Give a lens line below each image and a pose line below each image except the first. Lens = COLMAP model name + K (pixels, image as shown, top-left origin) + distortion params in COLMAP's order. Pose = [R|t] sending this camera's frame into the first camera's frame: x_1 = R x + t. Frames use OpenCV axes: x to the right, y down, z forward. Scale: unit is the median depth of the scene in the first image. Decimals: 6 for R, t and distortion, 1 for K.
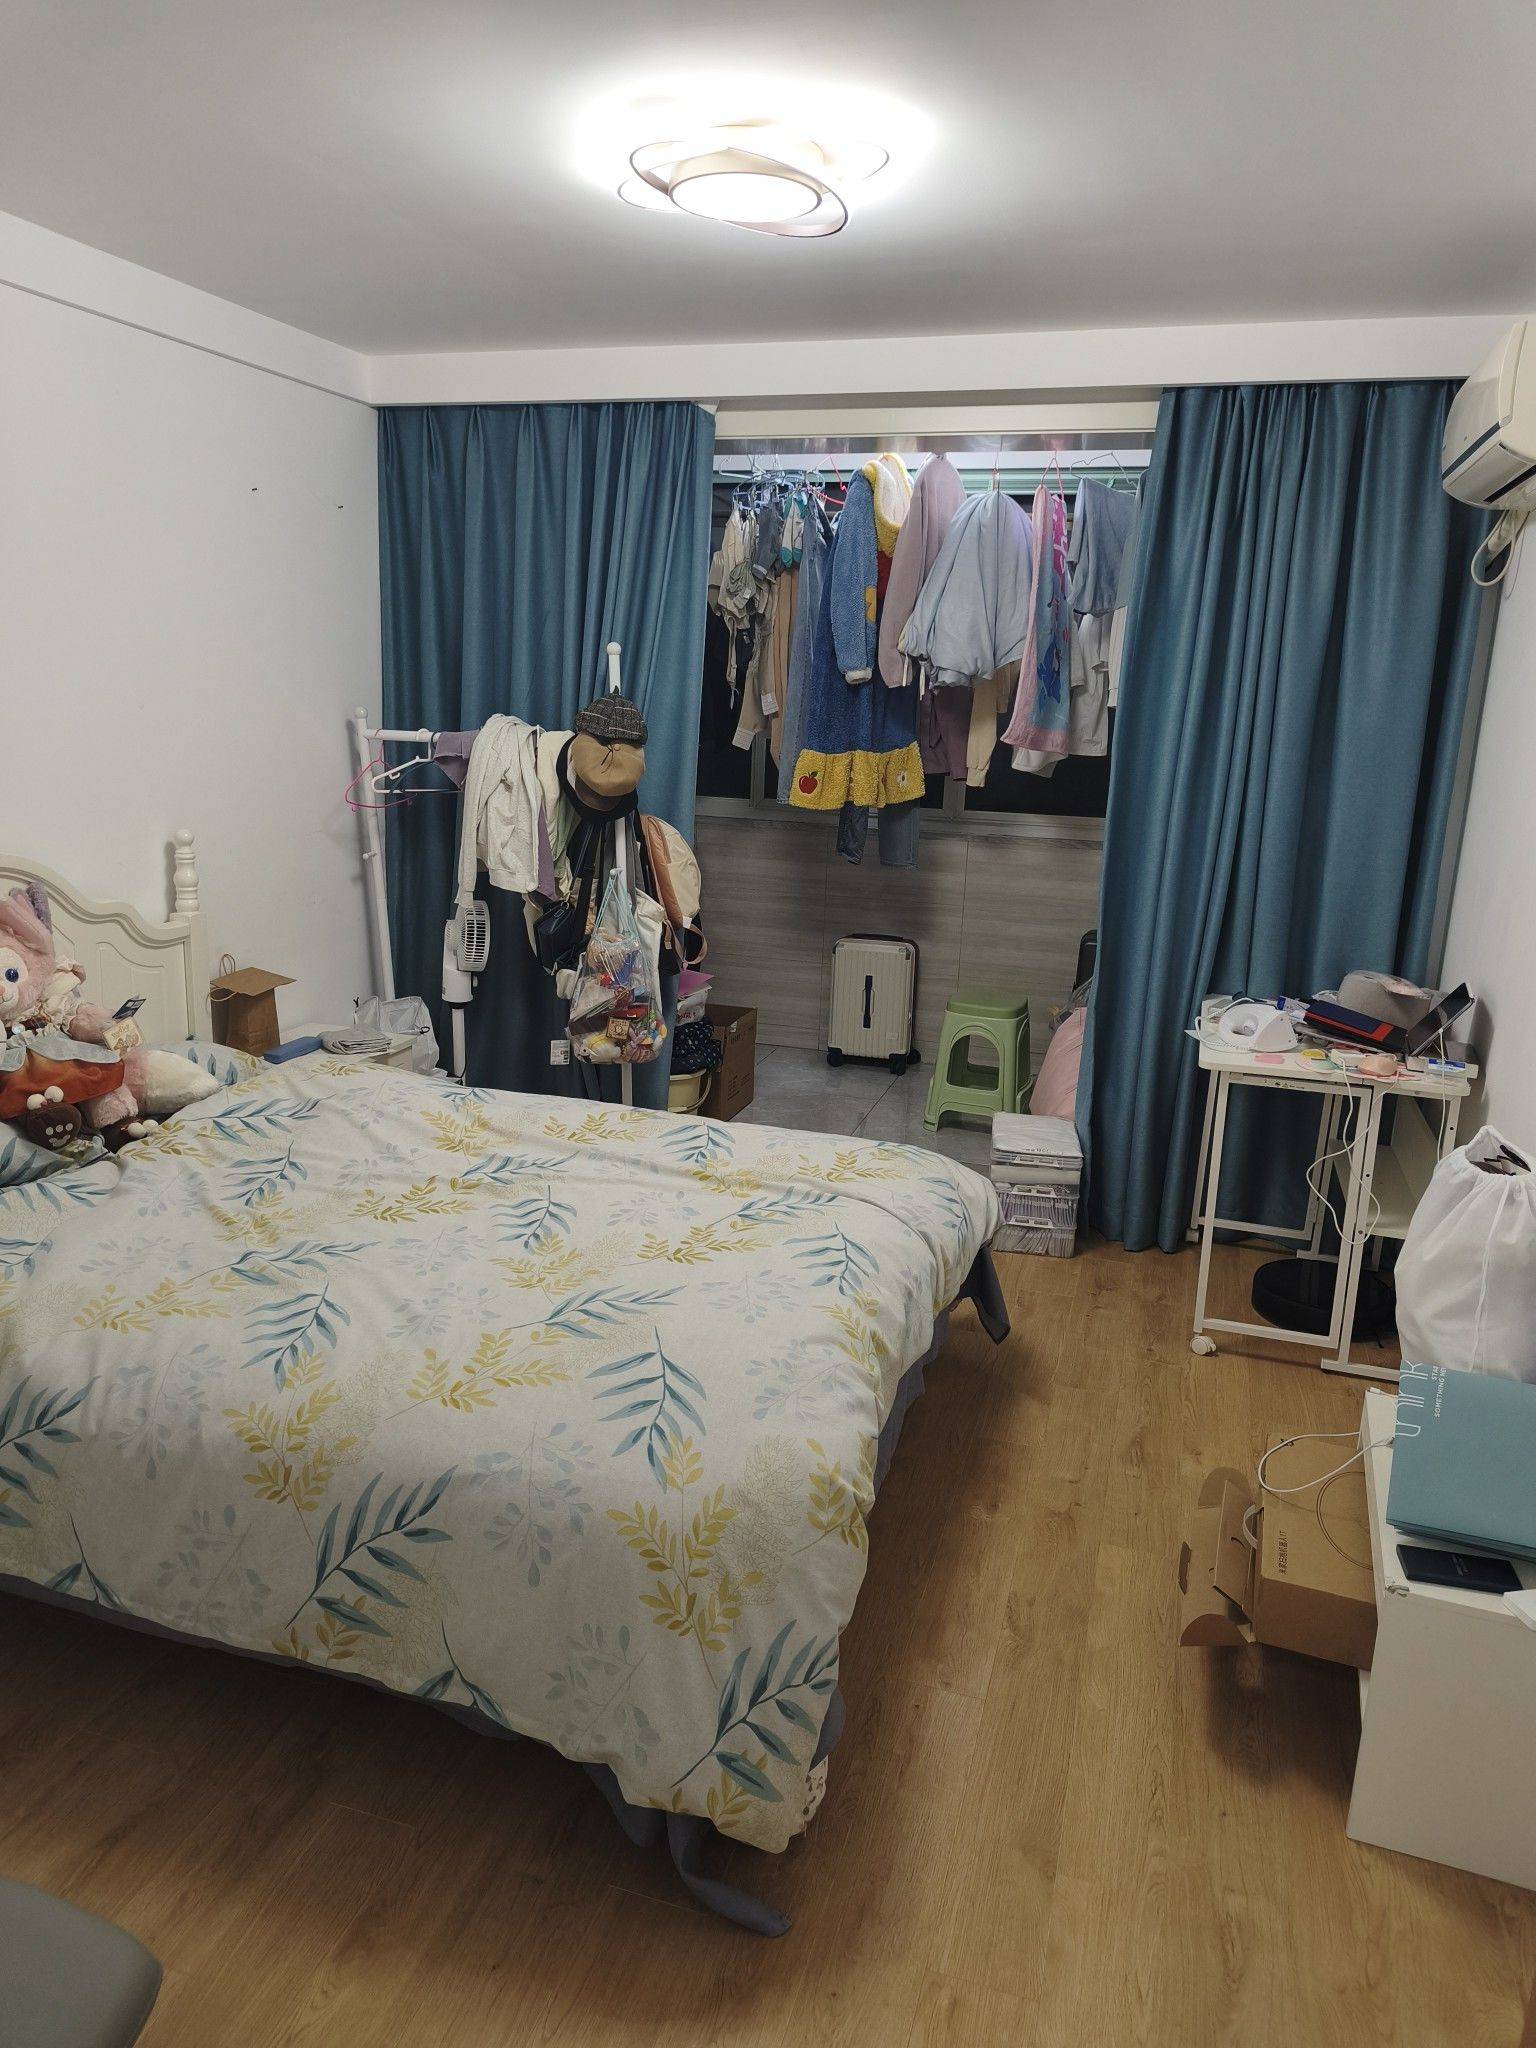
lens RADIAL K [[1408.0, 0, 765.3], [0, 1408.0, 1026.1], [0, 0, 1]] dist [0.040430, -0.035819]
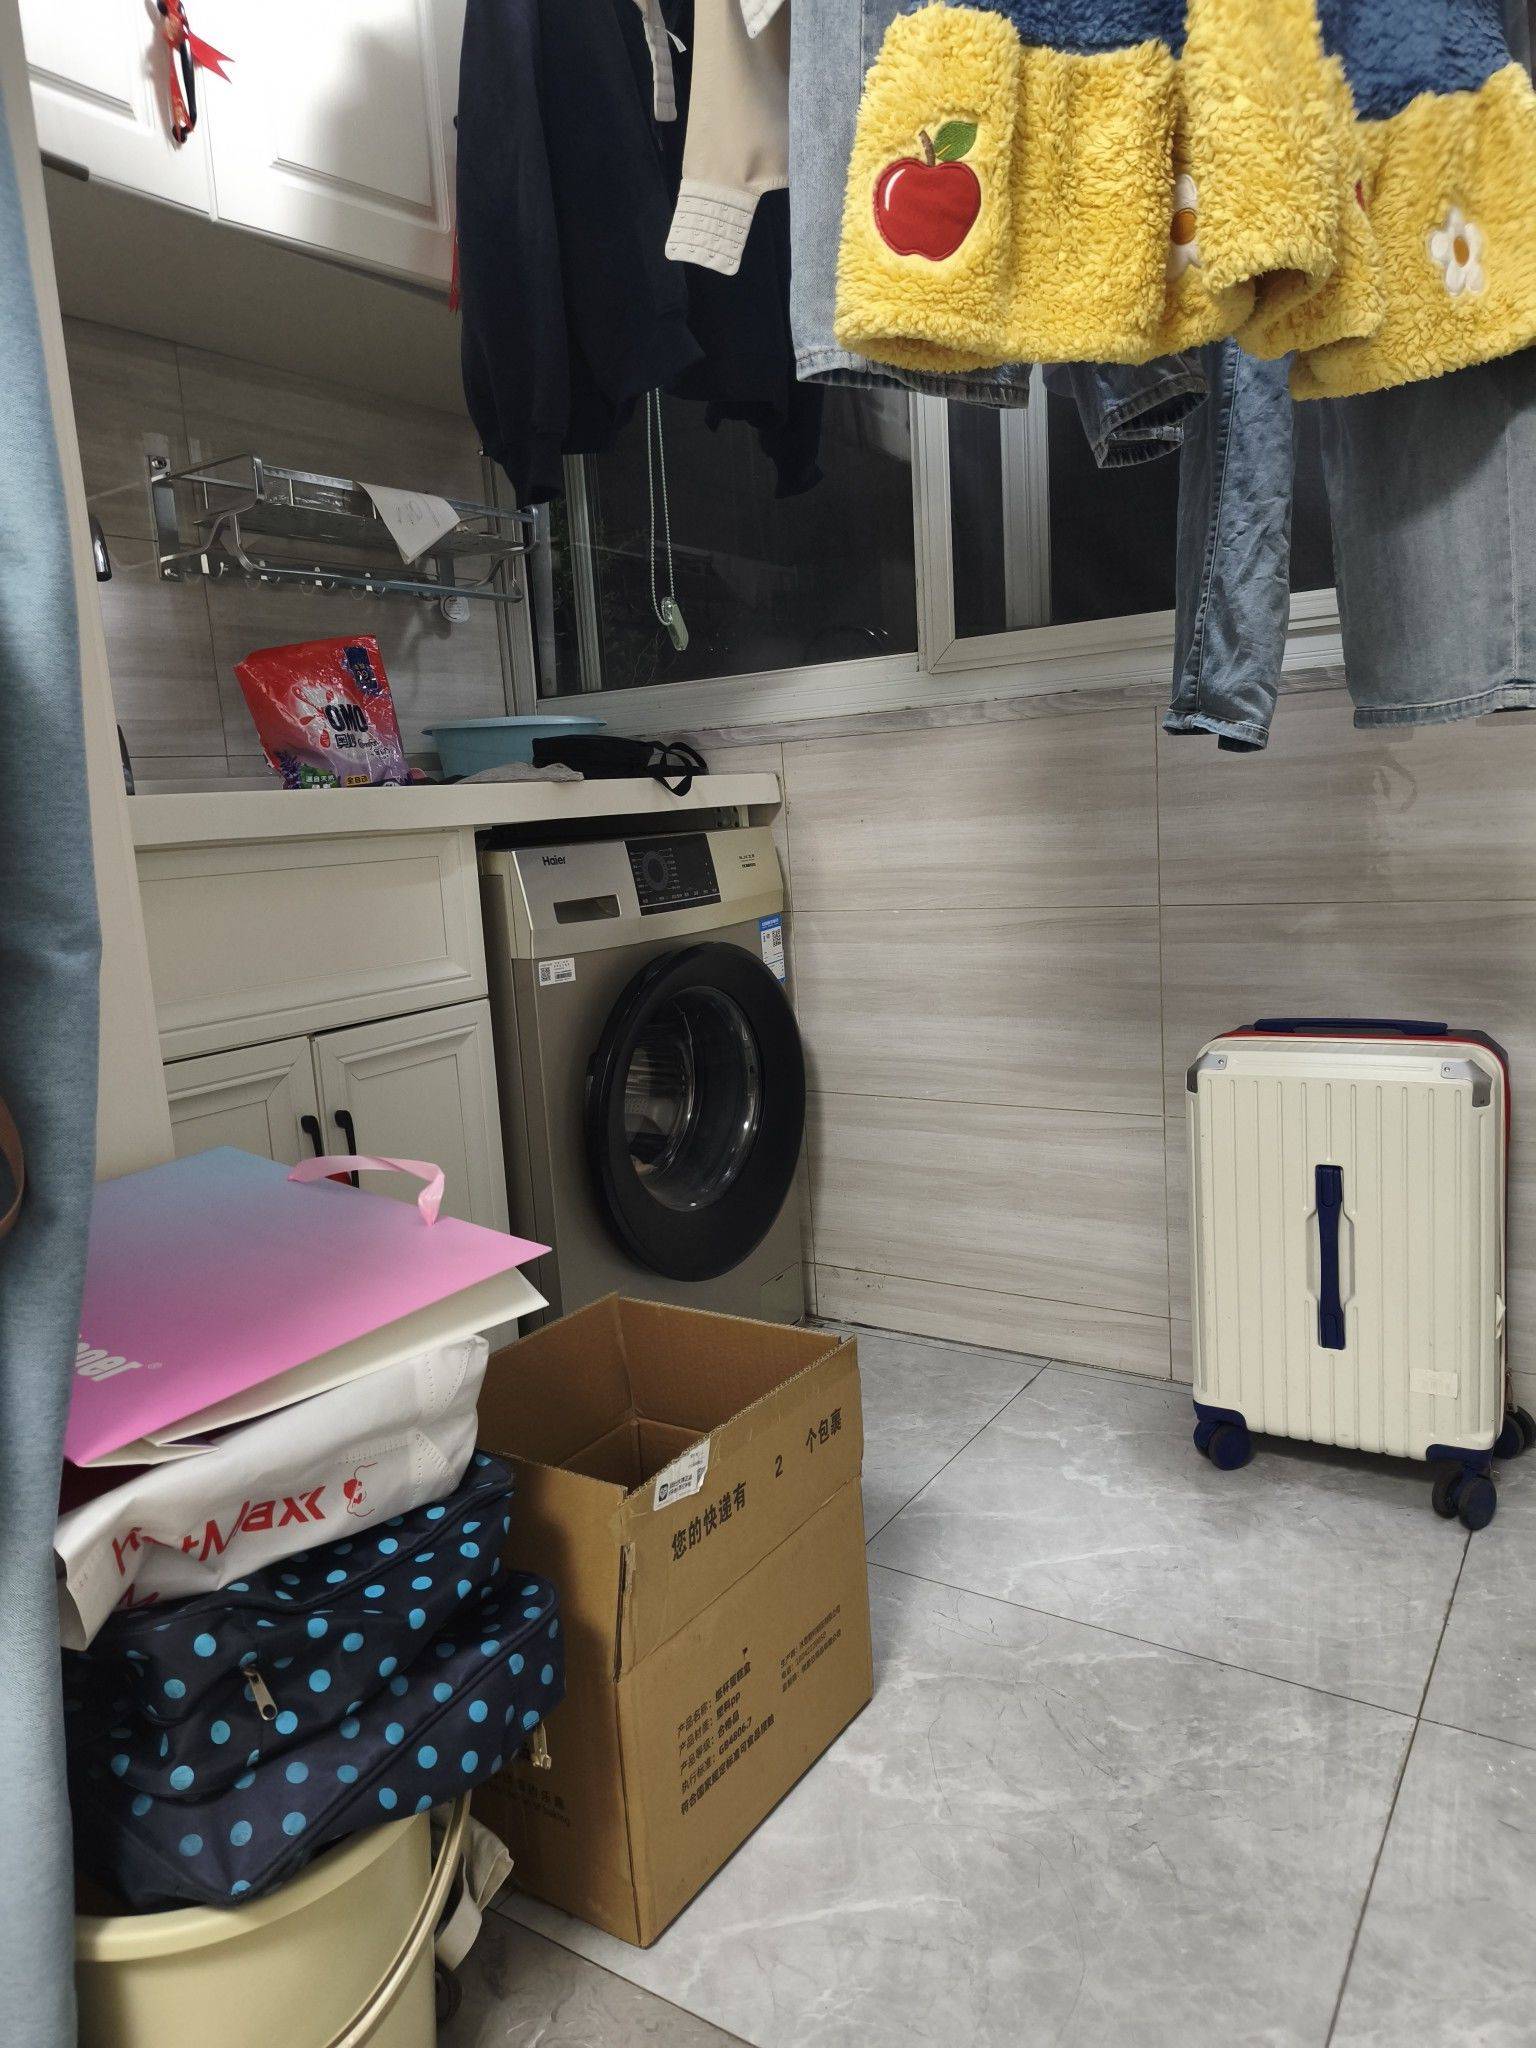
lens RADIAL K [[1408.0, 0, 762.2], [0, 1408.0, 1002.9], [0, 0, 1]] dist [0.040430, -0.035819]
pose [[0.958905, -0.057352, -0.277871, 0.045415], [0.030444, 0.994501, -0.100204, -0.042203], [0.282090, 0.087627, 0.955378, 0.684538]]
